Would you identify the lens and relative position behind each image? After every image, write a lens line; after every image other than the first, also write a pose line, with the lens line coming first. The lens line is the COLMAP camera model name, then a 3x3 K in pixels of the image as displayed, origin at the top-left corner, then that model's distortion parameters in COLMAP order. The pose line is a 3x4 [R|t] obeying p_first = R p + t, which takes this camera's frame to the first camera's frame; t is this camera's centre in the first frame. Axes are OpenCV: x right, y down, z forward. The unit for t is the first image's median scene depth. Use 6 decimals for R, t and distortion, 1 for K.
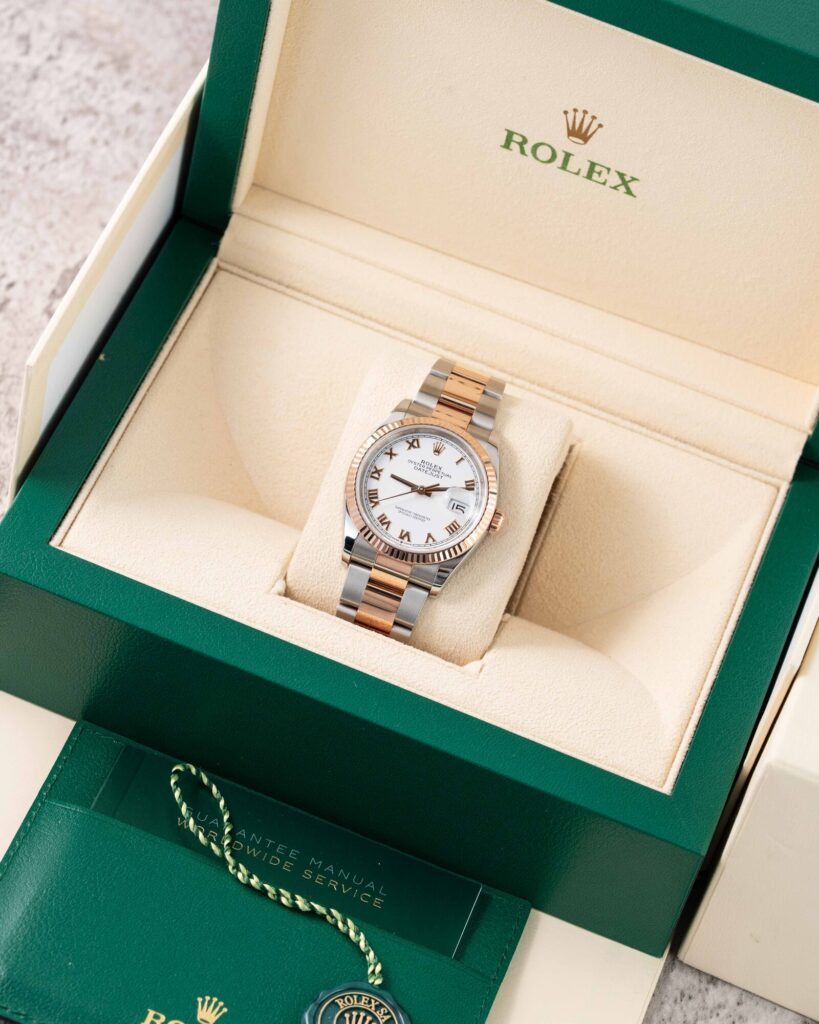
lens RADIAL K [[4505.8, 0, 409.5], [0, 4505.8, 512.0], [0, 0, 1]] dist [0.012832, -3.897625]
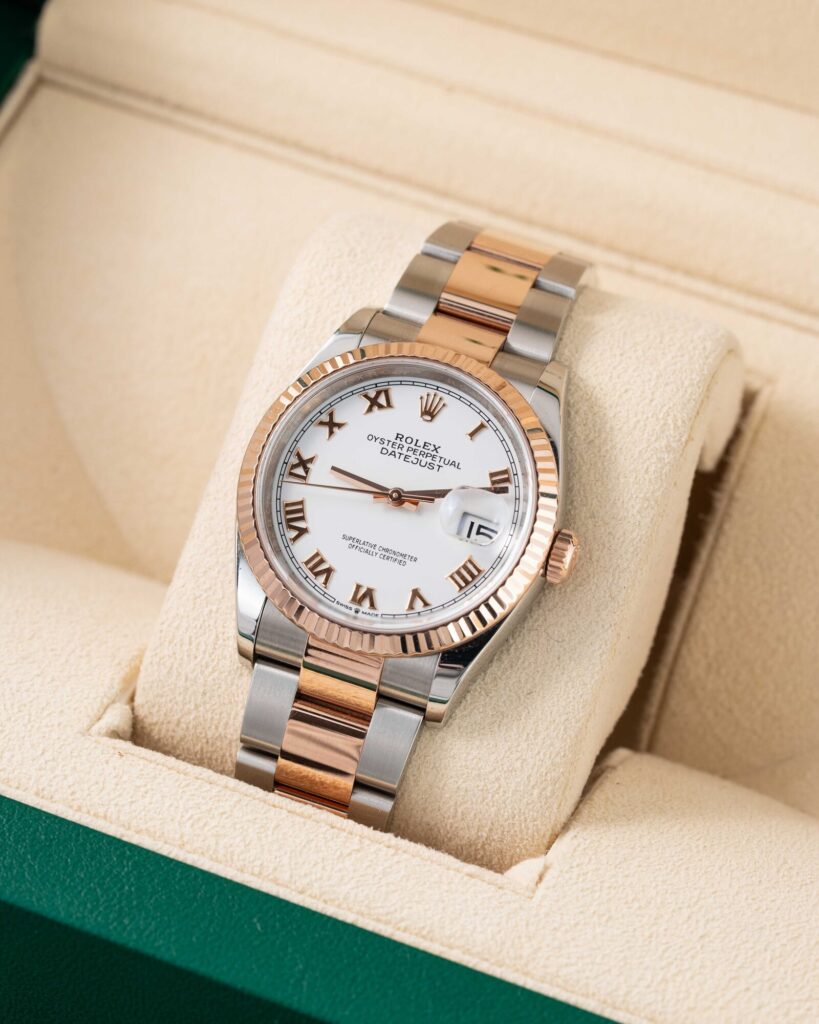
lens RADIAL K [[4505.8, 0, 409.5], [0, 4505.8, 512.0], [0, 0, 1]] dist [0.012832, -3.897625]
pose [[0.988422, -0.053594, -0.141952, 0.069803], [0.051494, 0.998503, -0.018433, 0.005290], [0.142727, 0.010910, 0.989702, 0.535926]]
